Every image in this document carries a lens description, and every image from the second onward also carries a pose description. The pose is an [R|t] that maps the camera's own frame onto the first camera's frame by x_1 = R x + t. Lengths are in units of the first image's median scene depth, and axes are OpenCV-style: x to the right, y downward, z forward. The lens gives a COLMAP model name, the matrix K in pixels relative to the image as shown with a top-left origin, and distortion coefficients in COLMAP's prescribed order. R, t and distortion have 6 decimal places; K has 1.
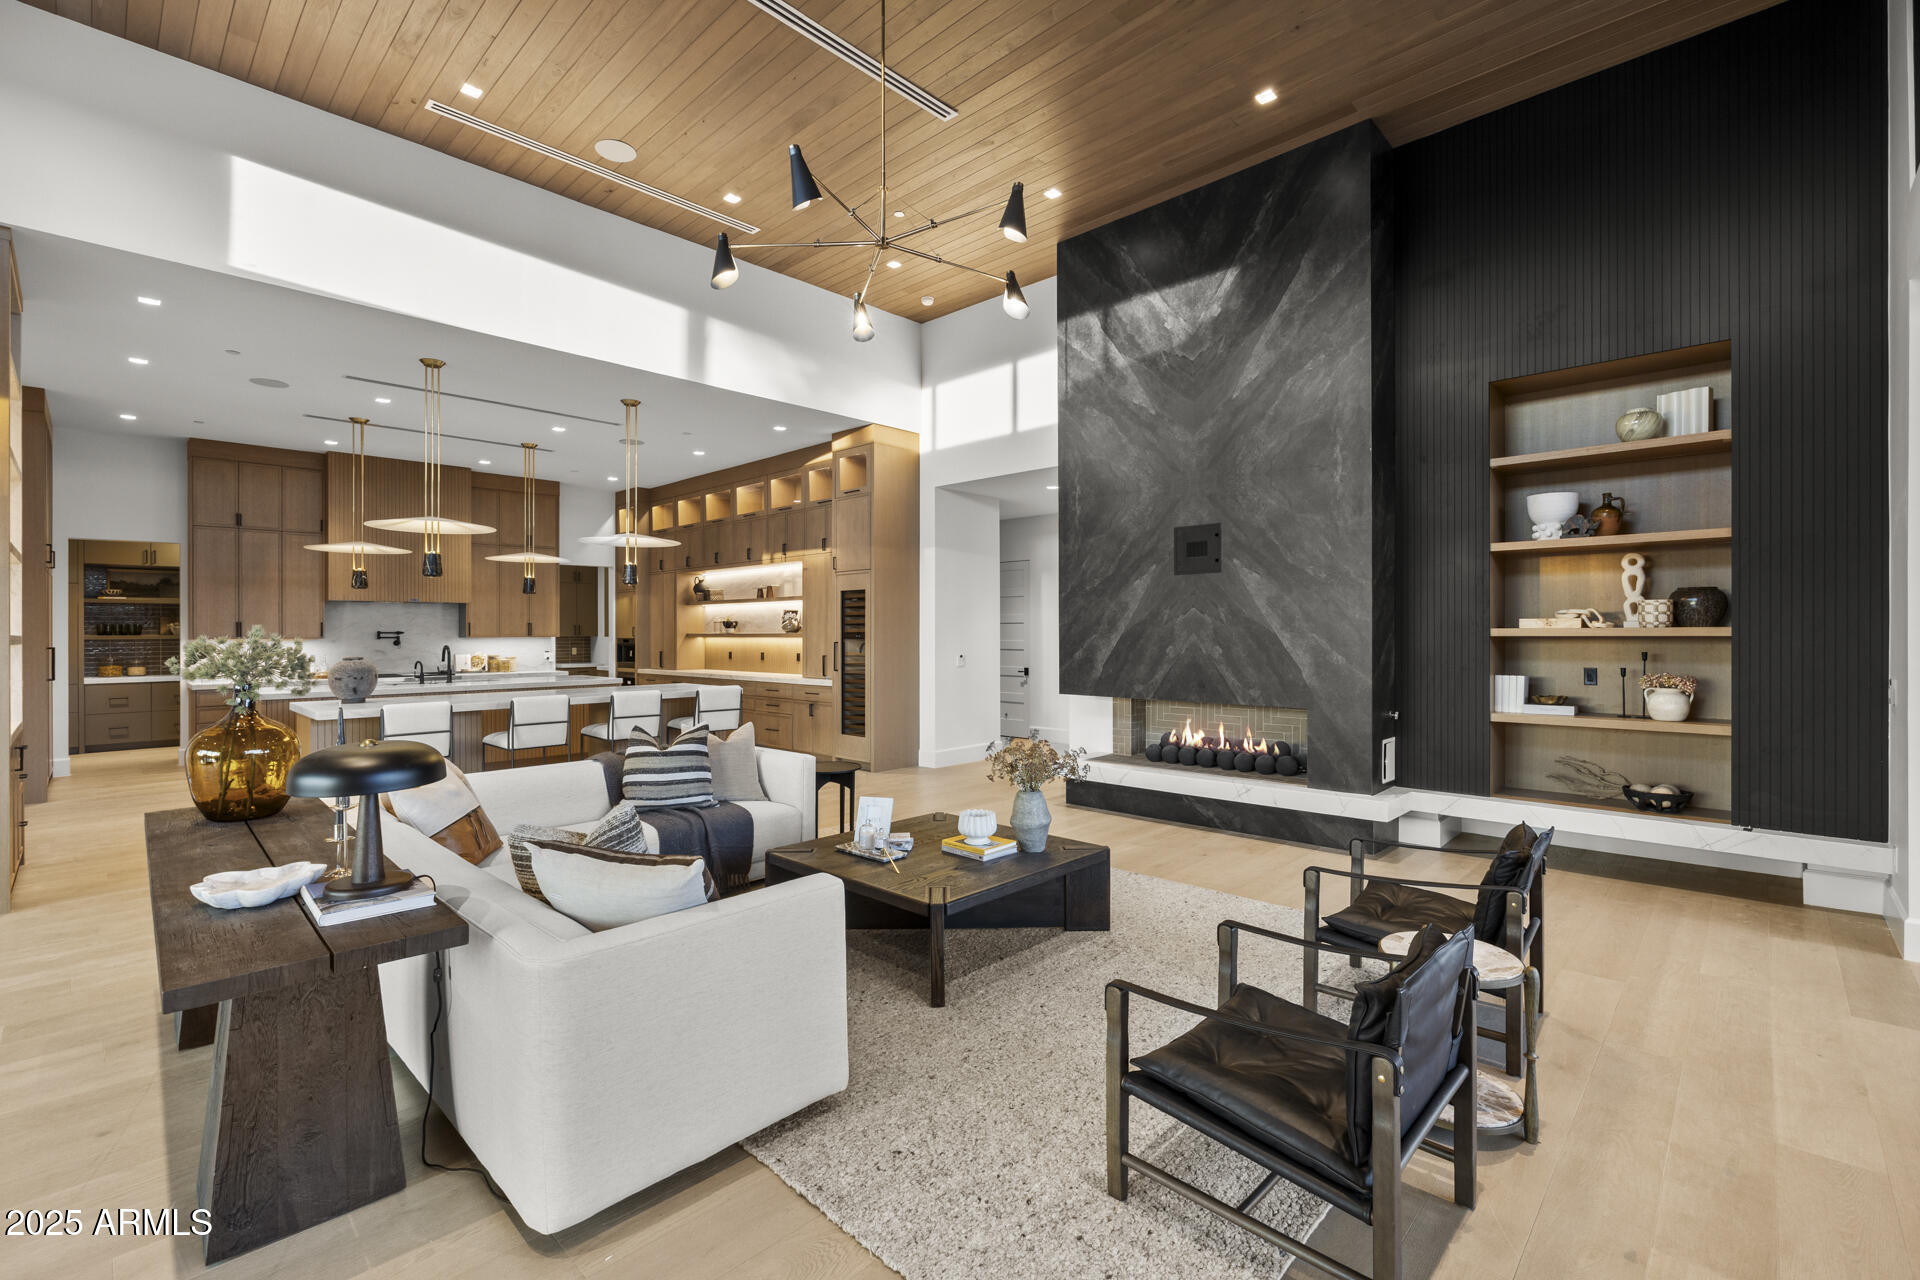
lens RADIAL K [[858.5, 0, 948.0], [0, 858.5, 623.1], [0, 0, 1]] dist [0.009458, 0.000654]
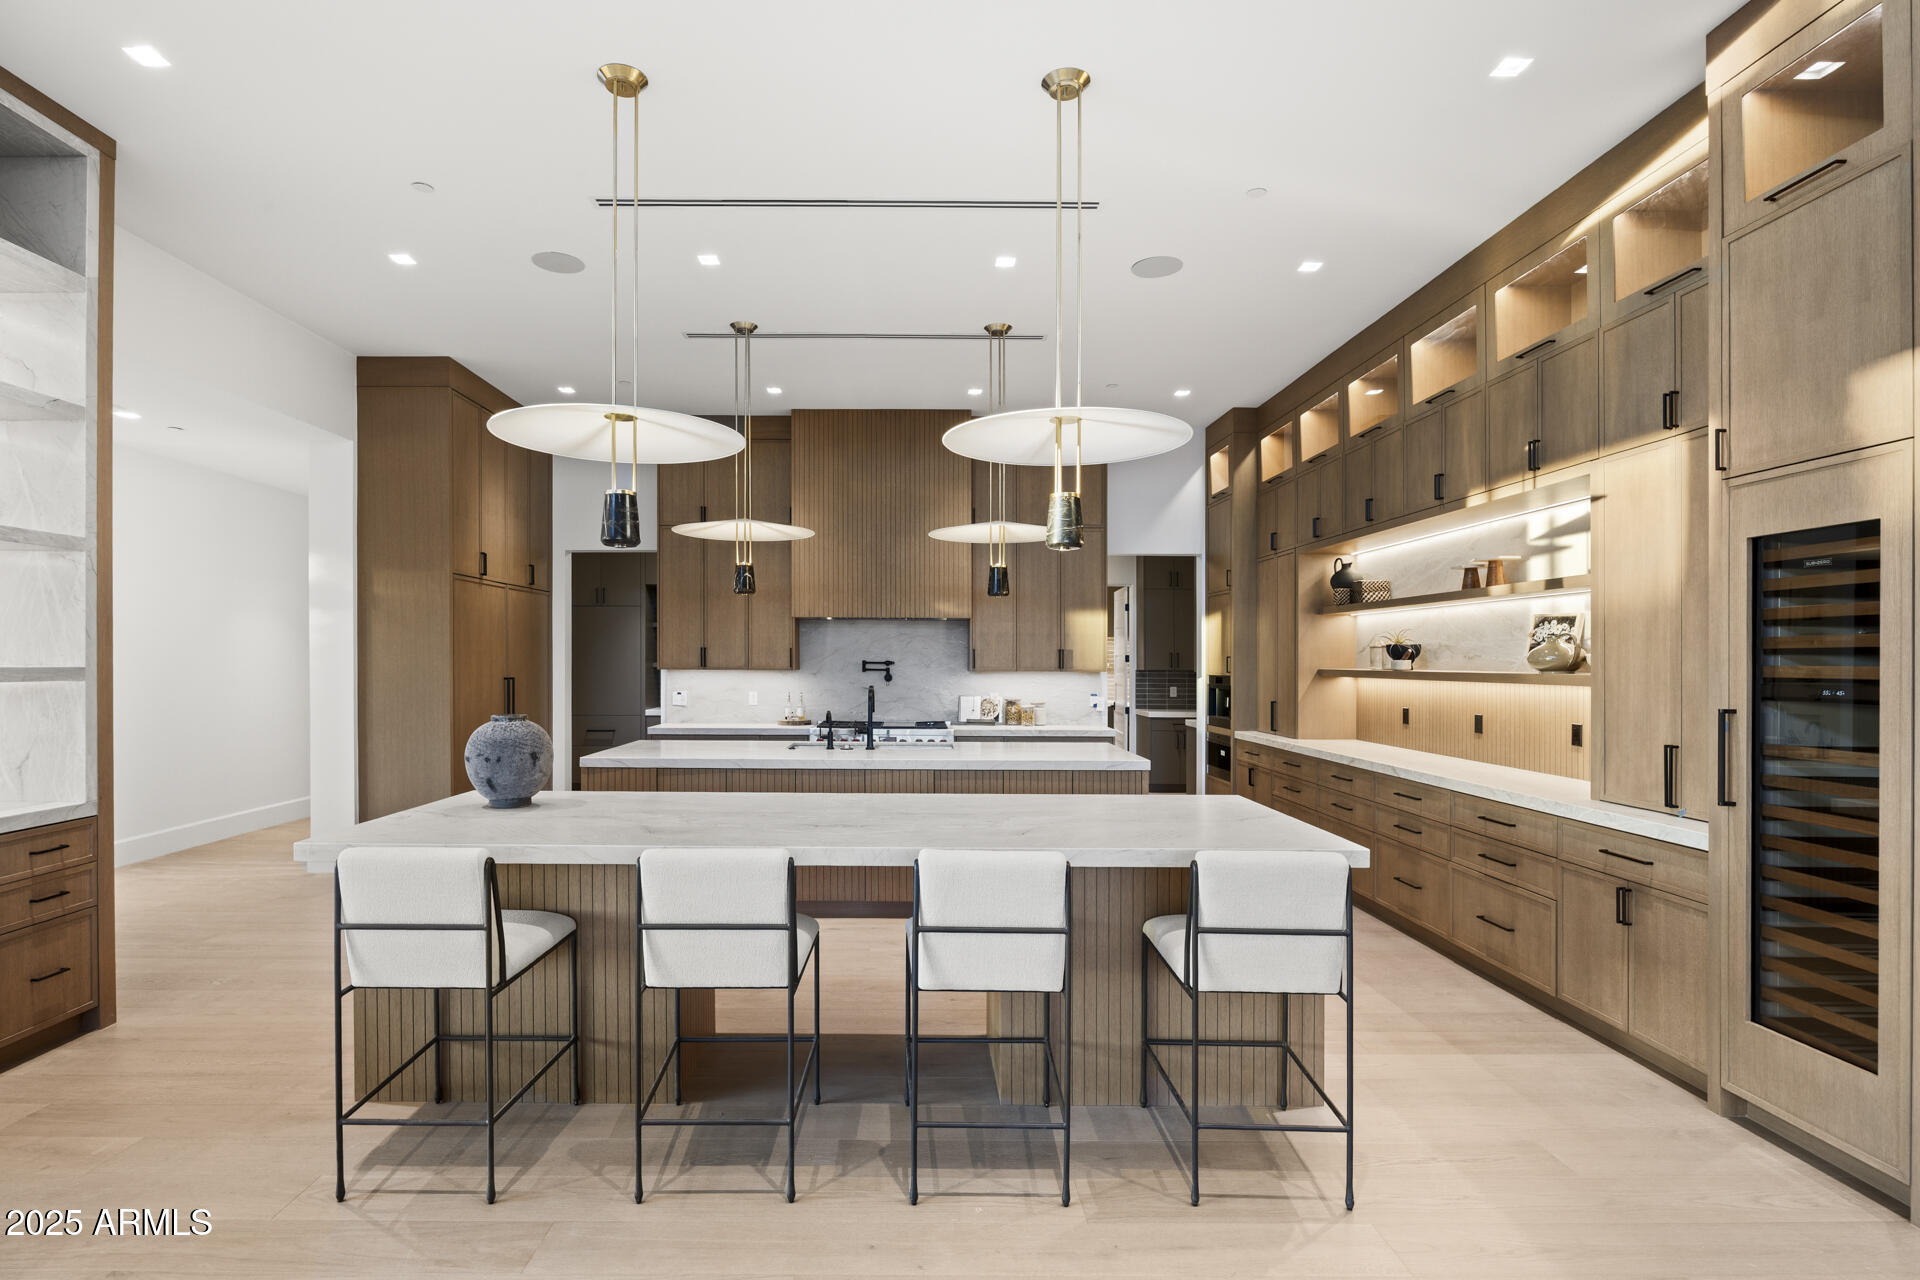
lens RADIAL K [[952.4, 0, 906.8], [0, 952.4, 649.5], [0, 0, 1]] dist [-0.003915, -0.000325]
pose [[0.705683, -0.000383, -0.708528, -0.084822], [-0.000915, 0.999999, -0.001453, 0.001546], [0.708528, 0.001673, 0.705681, 0.487746]]
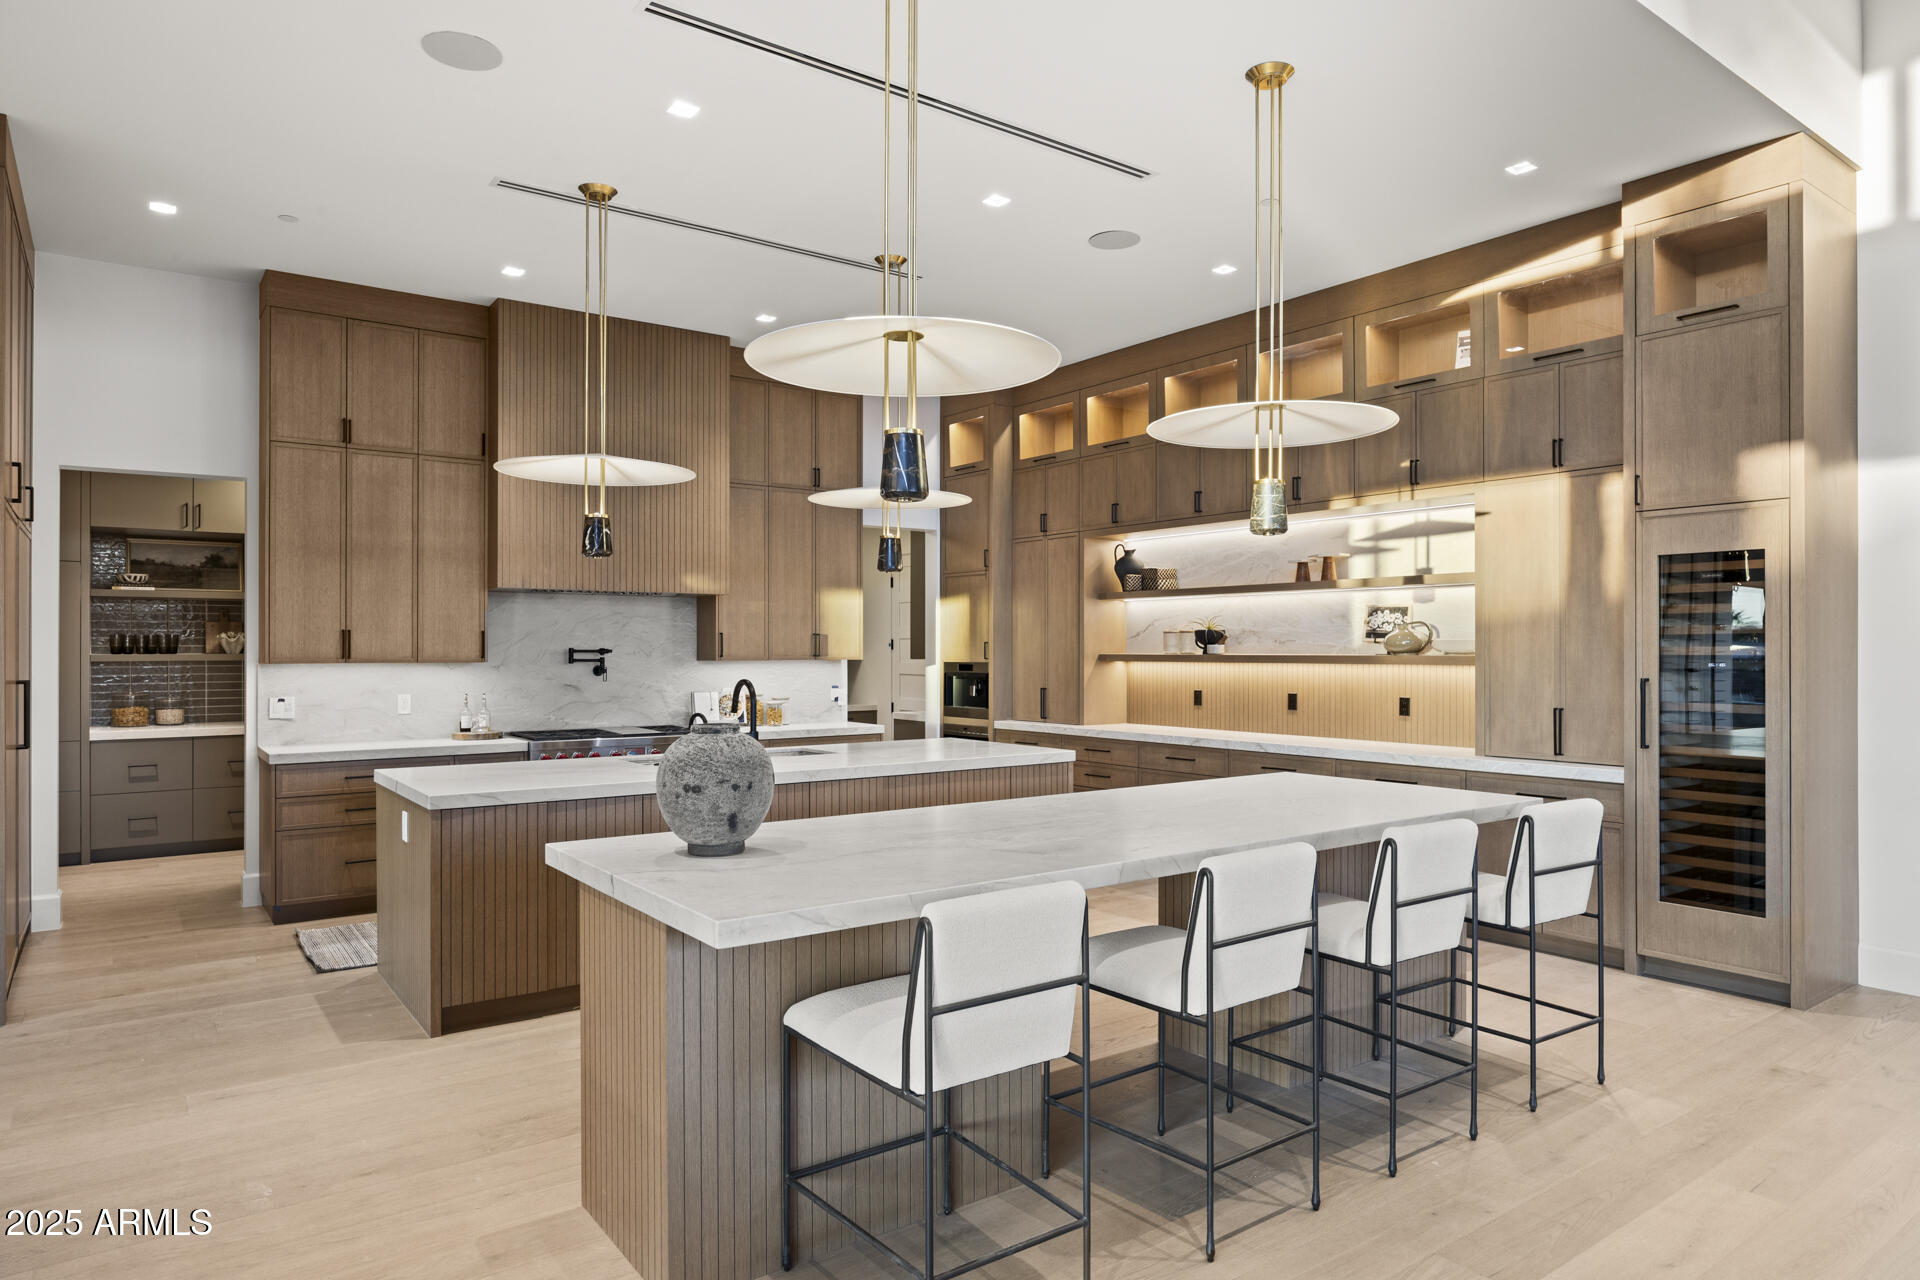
lens RADIAL K [[1167.6, 0, 961.5], [0, 1167.6, 633.5], [0, 0, 1]] dist [-0.001192, -0.002333]
pose [[0.988771, 0.001452, -0.149434, -0.326479], [-0.001878, 0.999995, -0.002713, 0.001995], [0.149429, 0.002963, 0.988768, 0.338908]]
